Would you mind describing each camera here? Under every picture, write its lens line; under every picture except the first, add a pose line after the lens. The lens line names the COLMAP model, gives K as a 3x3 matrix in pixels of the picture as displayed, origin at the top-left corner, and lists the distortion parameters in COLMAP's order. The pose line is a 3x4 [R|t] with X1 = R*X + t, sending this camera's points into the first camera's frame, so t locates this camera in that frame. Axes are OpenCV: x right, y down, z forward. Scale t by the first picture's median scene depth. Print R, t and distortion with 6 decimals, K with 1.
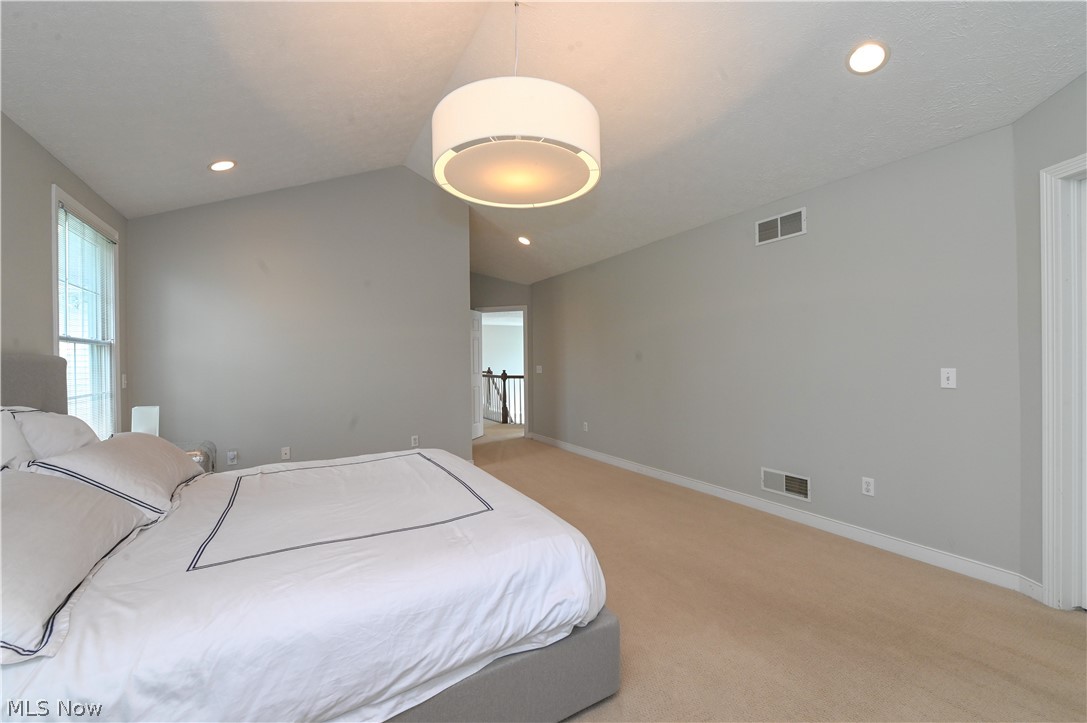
lens RADIAL K [[428.9, 0, 541.8], [0, 428.9, 362.0], [0, 0, 1]] dist [-0.008893, -0.000185]
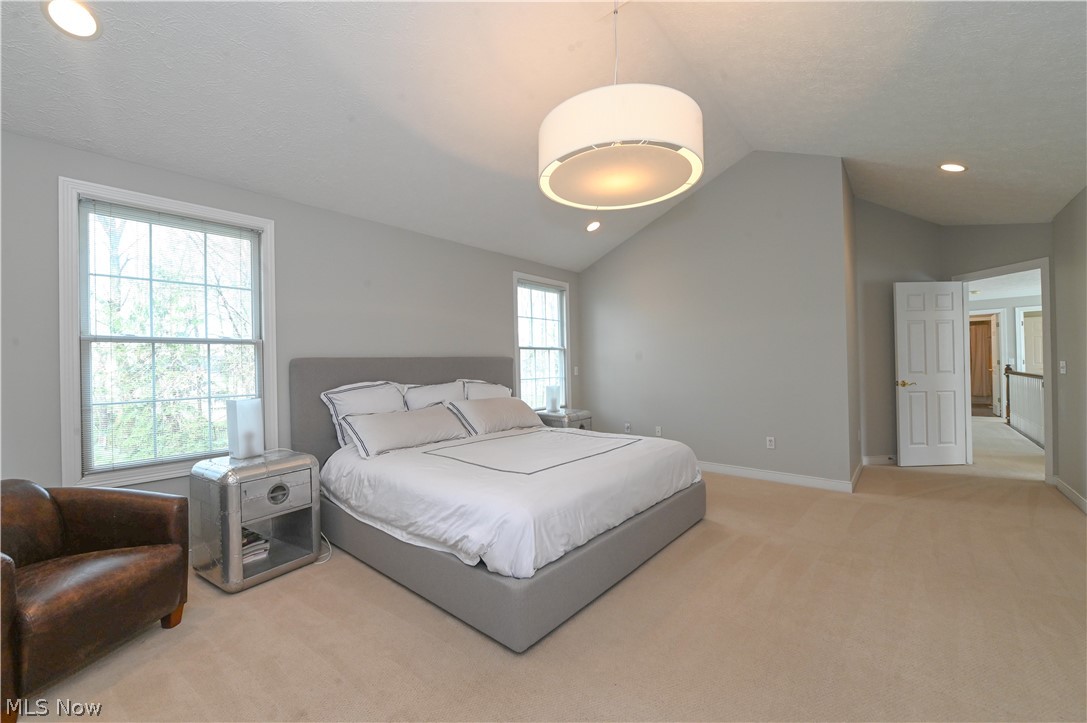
lens RADIAL K [[428.9, 0, 541.8], [0, 428.9, 362.0], [0, 0, 1]] dist [-0.008893, -0.000185]
pose [[0.331484, 0.000310, -0.943461, 1.129372], [0.010652, 0.999935, 0.004071, 0.001987], [0.943401, -0.011399, 0.331459, 0.622079]]
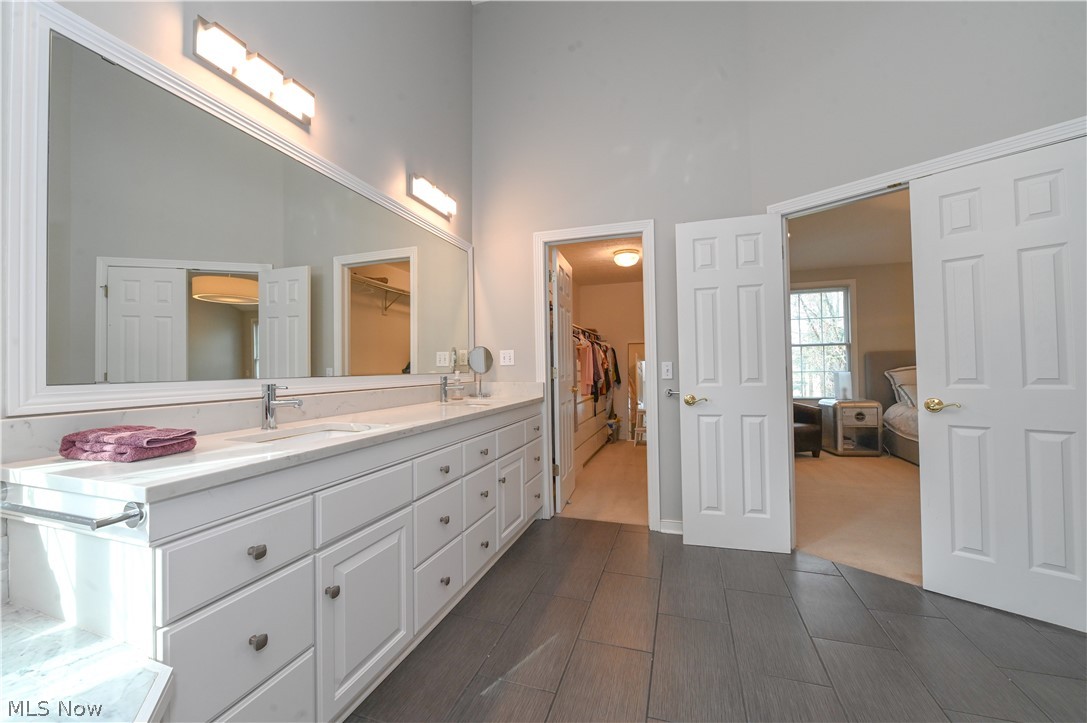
lens RADIAL K [[434.1, 0, 545.0], [0, 434.1, 363.6], [0, 0, 1]] dist [-0.007779, -0.000192]
pose [[-0.736645, 0.013941, -0.676136, 3.109144], [0.019977, 0.999800, -0.001150, 0.027662], [0.675984, -0.014354, -0.736776, 0.994627]]
